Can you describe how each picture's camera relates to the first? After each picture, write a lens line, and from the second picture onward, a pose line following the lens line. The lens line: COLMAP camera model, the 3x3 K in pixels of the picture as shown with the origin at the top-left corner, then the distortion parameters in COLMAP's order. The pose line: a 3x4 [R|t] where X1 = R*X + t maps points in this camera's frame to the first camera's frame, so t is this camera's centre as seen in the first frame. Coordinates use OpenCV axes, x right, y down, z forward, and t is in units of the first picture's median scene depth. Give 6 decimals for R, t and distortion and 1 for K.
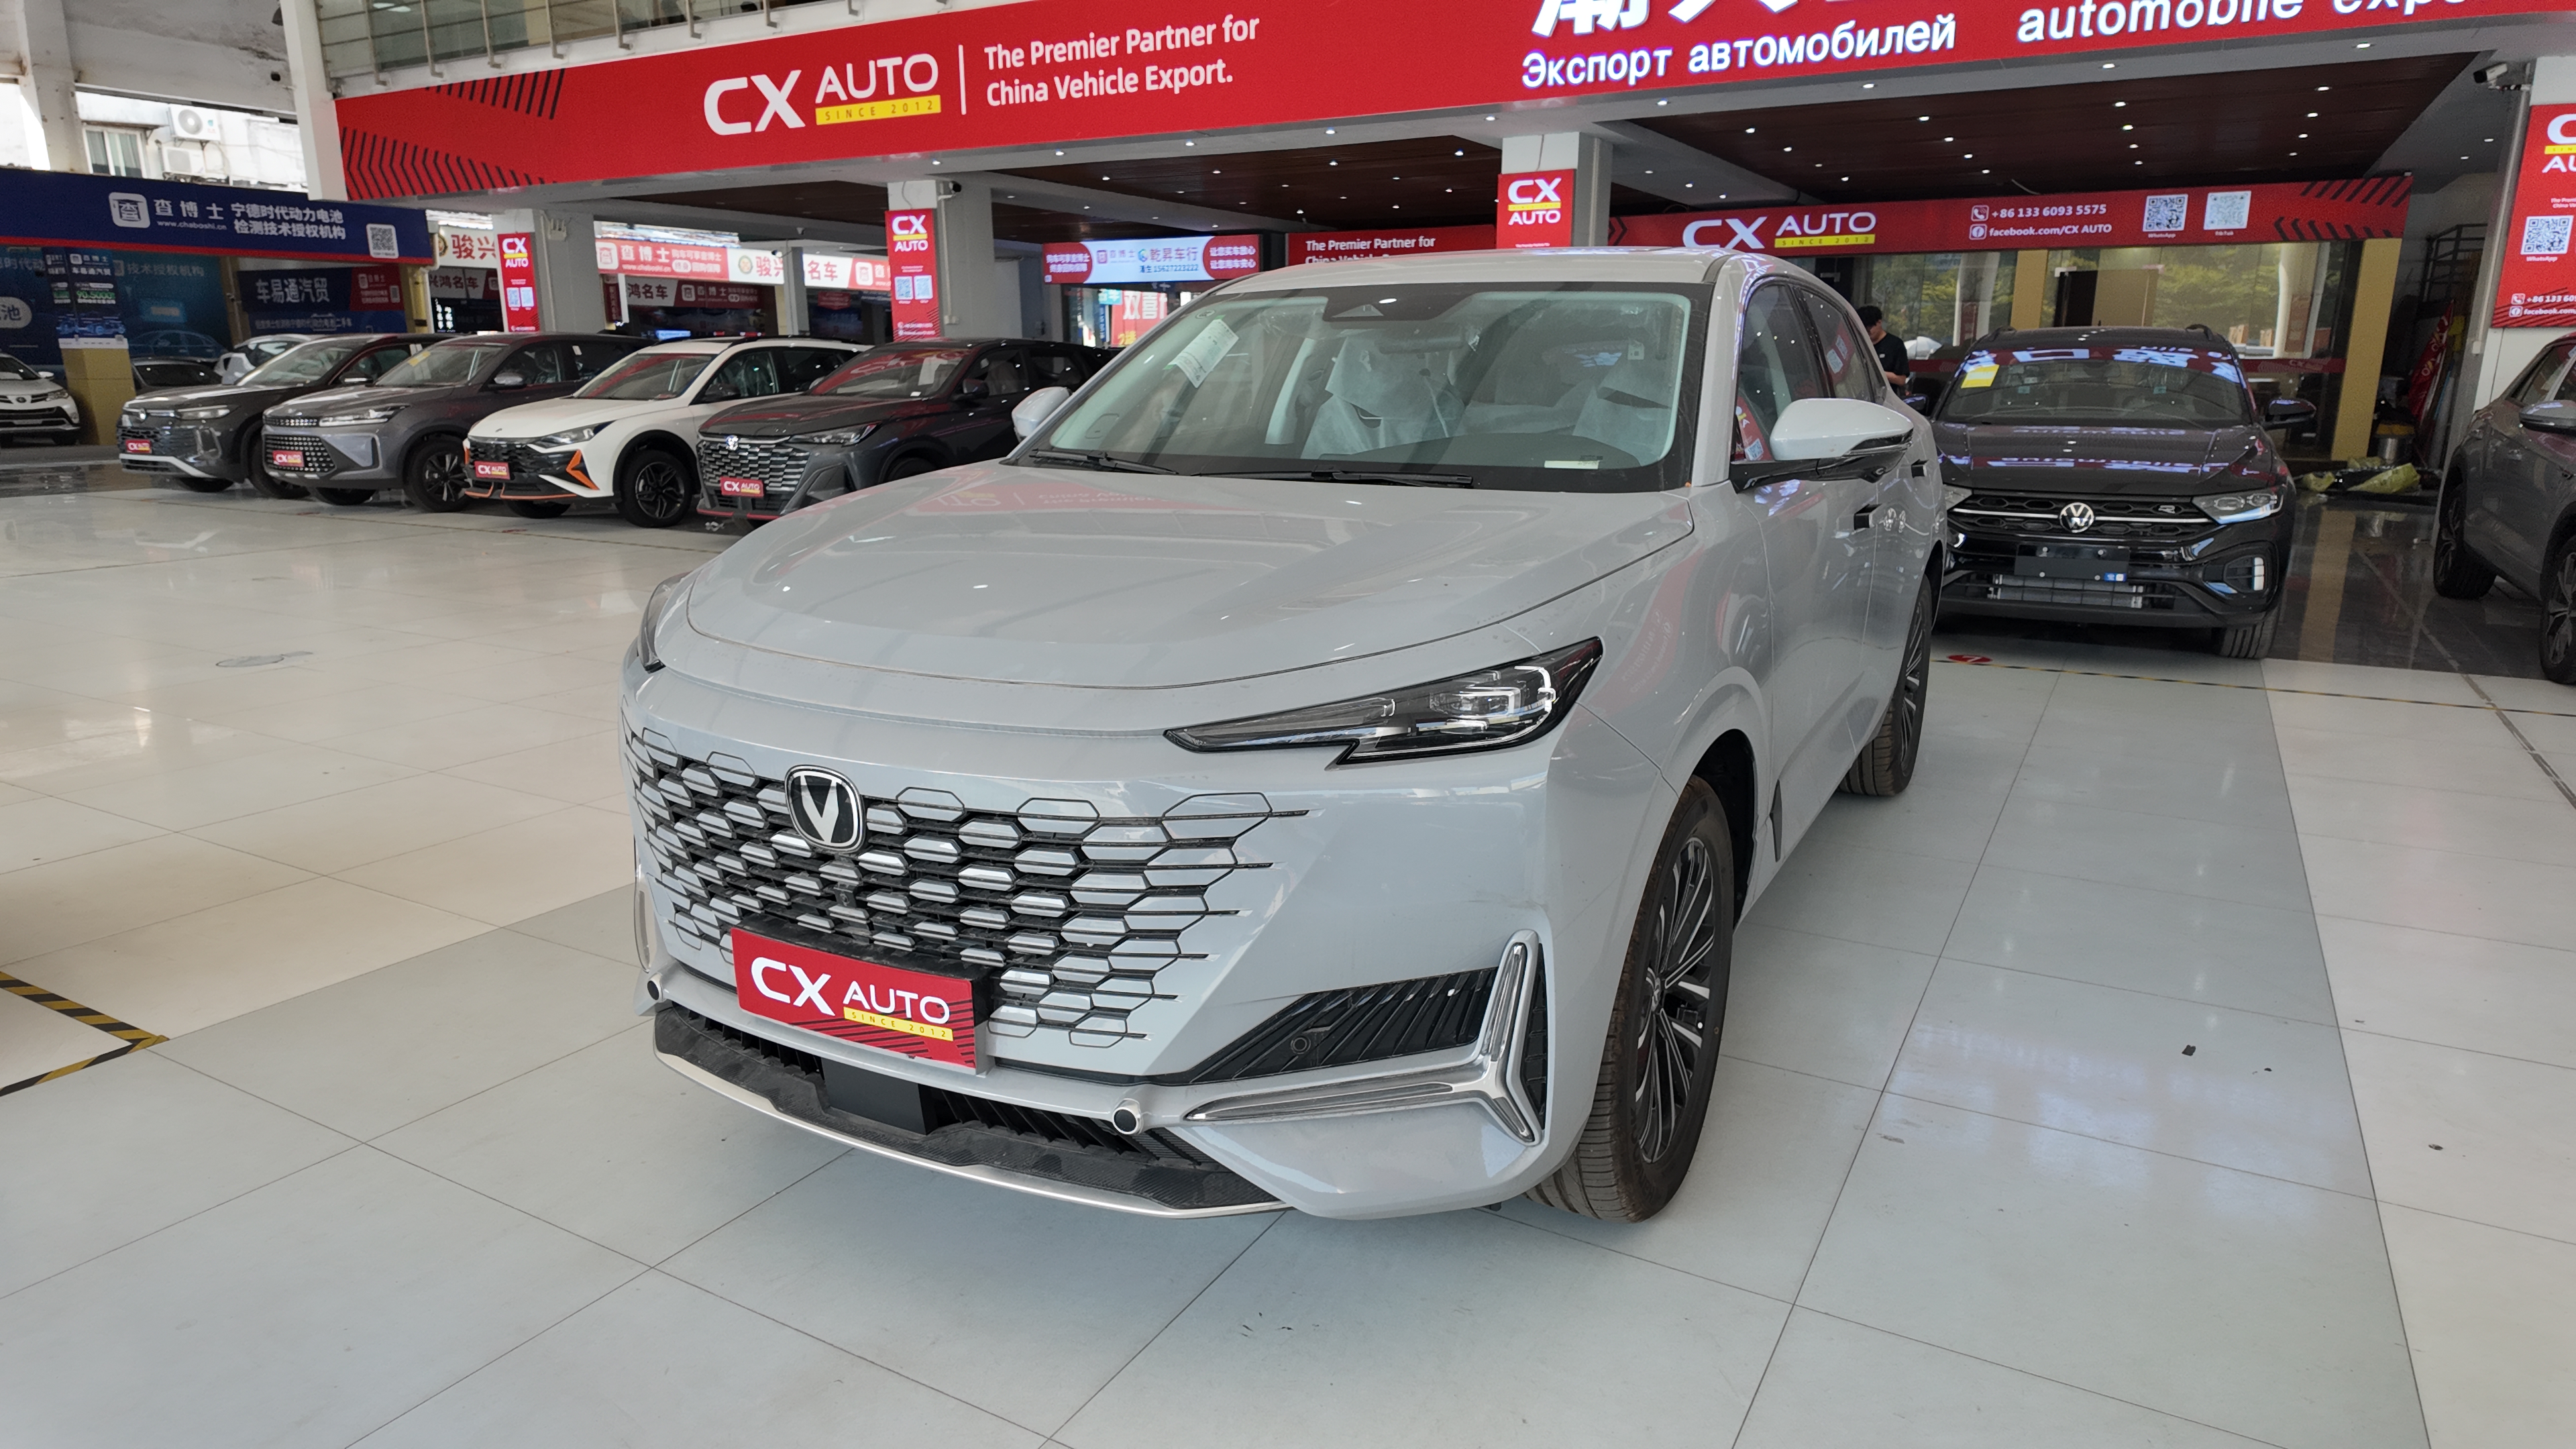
lens RADIAL K [[1524.6, 0, 1293.8], [0, 1524.6, 733.5], [0, 0, 1]] dist [0.041347, -0.025645]
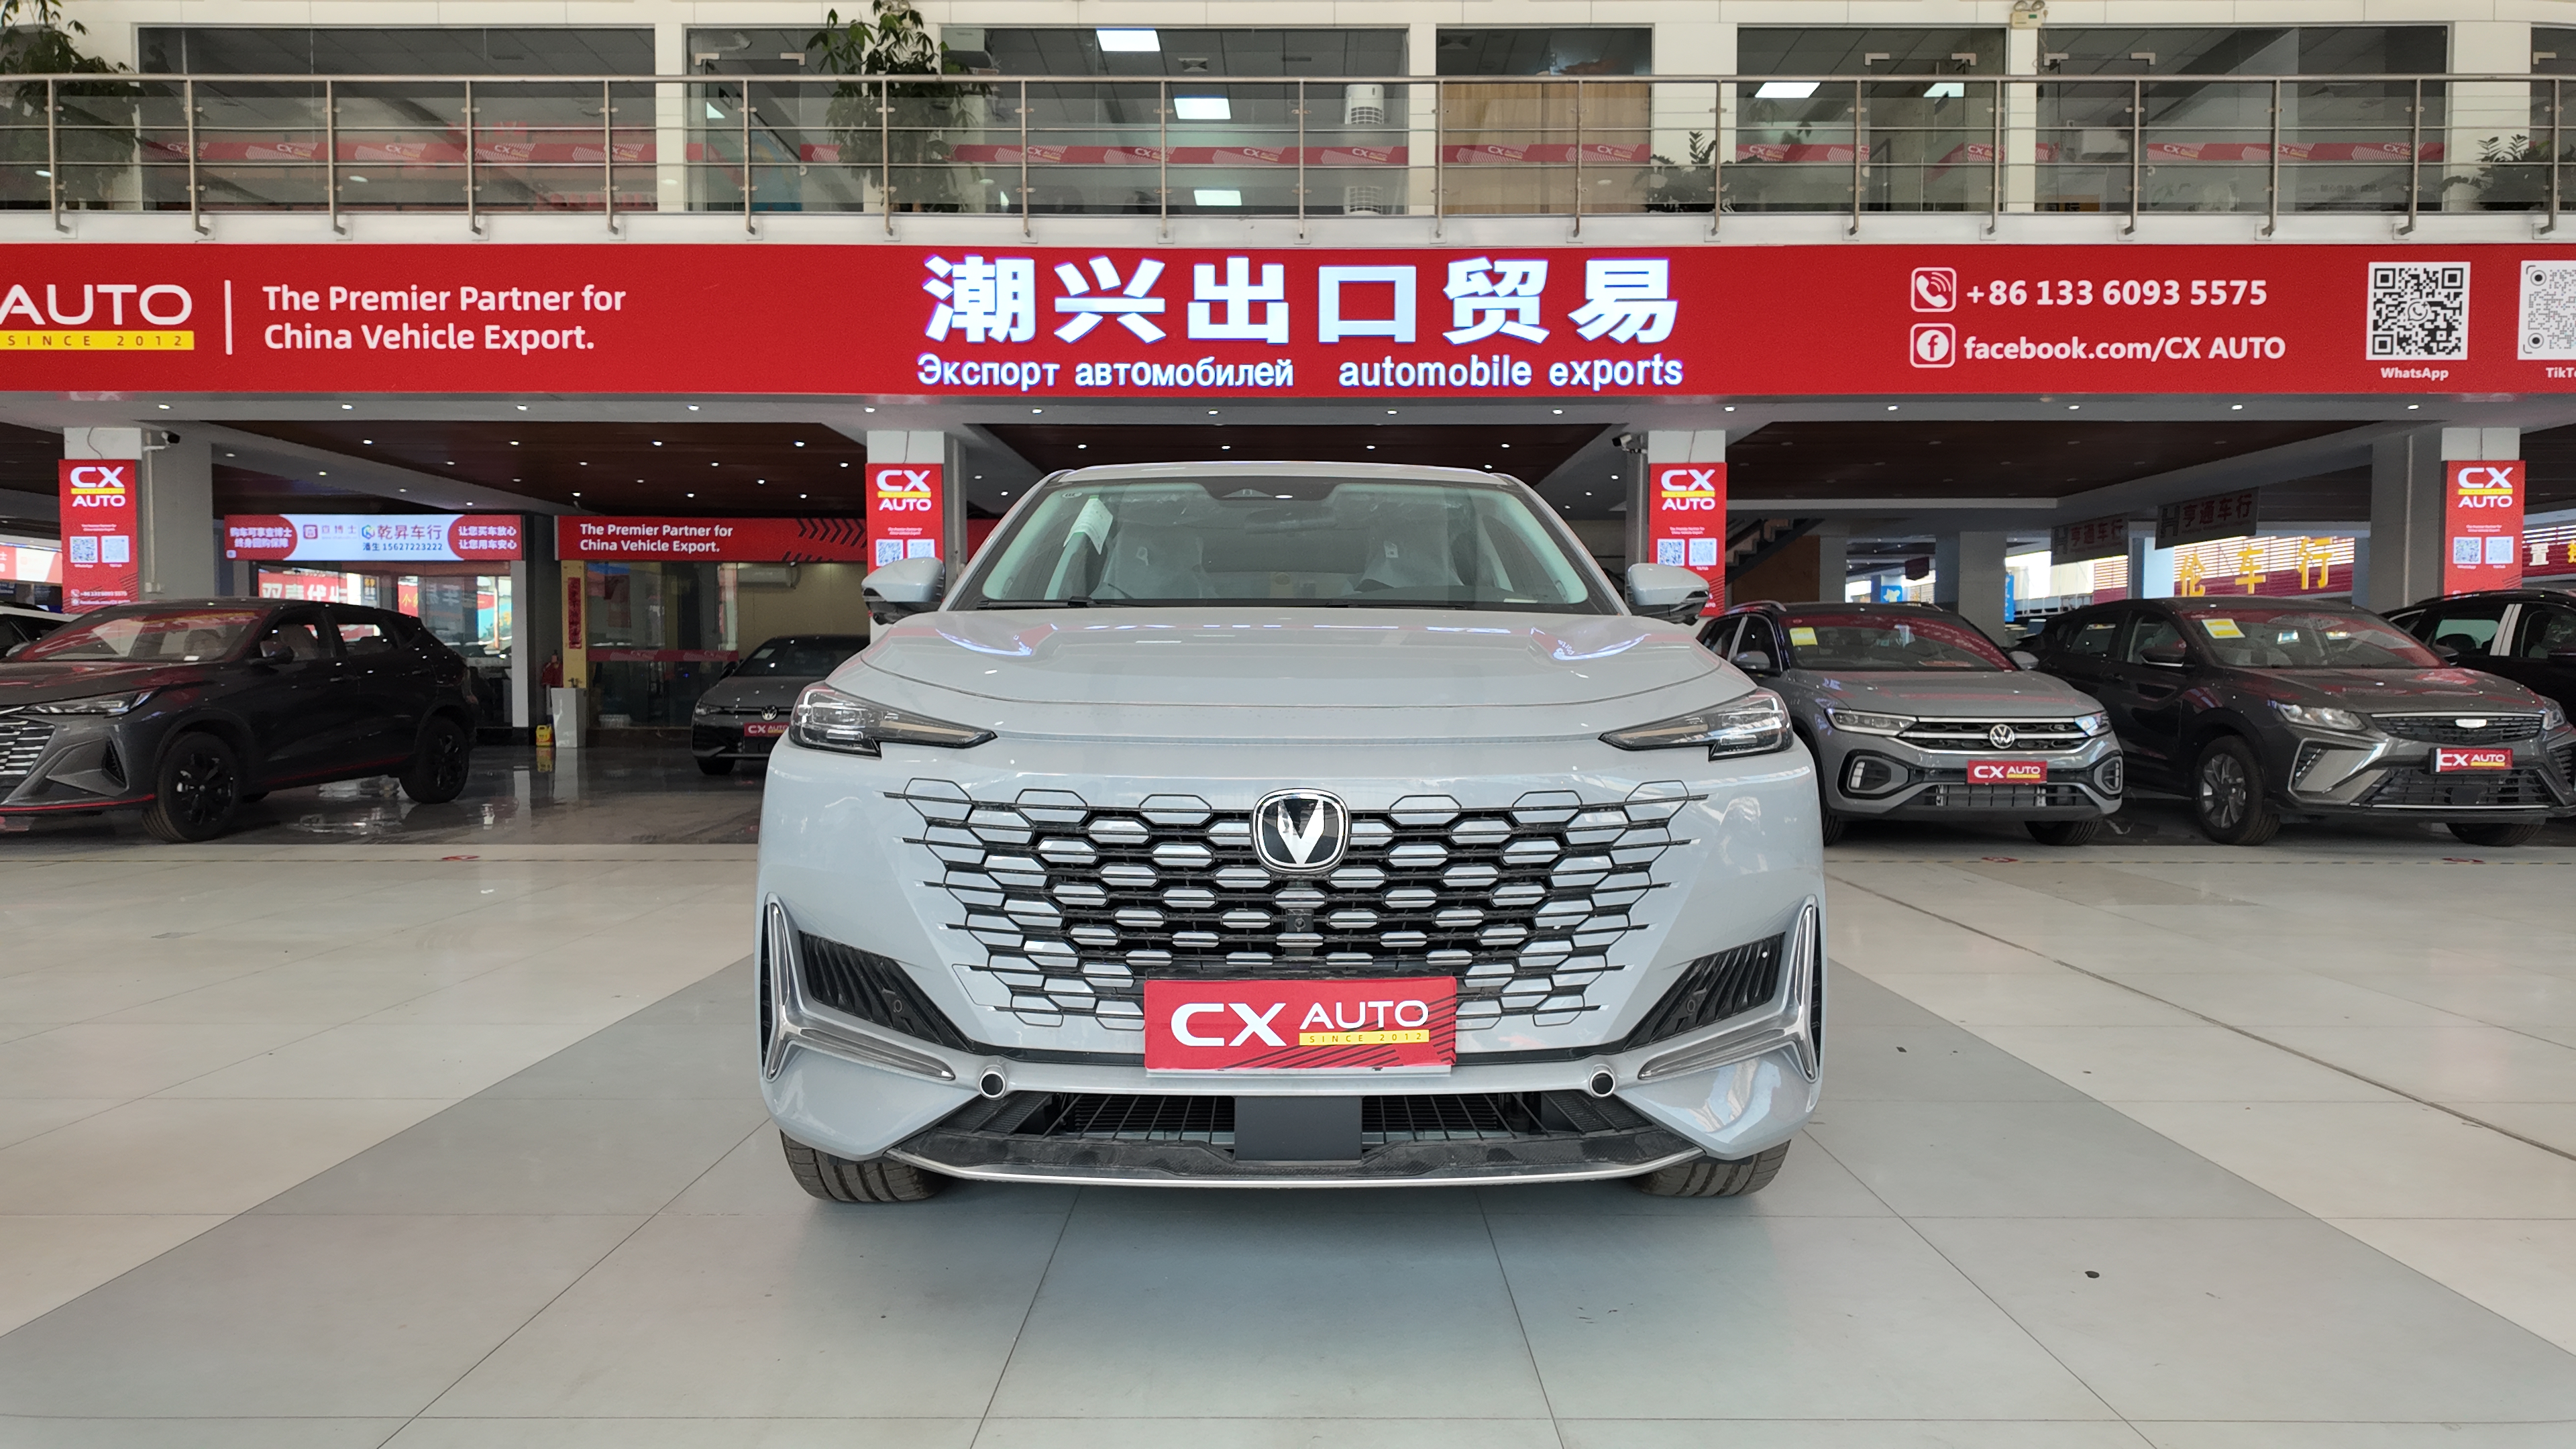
lens RADIAL K [[1524.6, 0, 1305.3], [0, 1524.6, 701.9], [0, 0, 1]] dist [0.041347, -0.025645]
pose [[0.872544, -0.007835, 0.488472, -0.154557], [0.114256, 0.975415, -0.188446, 0.030475], [-0.474986, 0.220238, 0.851988, 0.015675]]
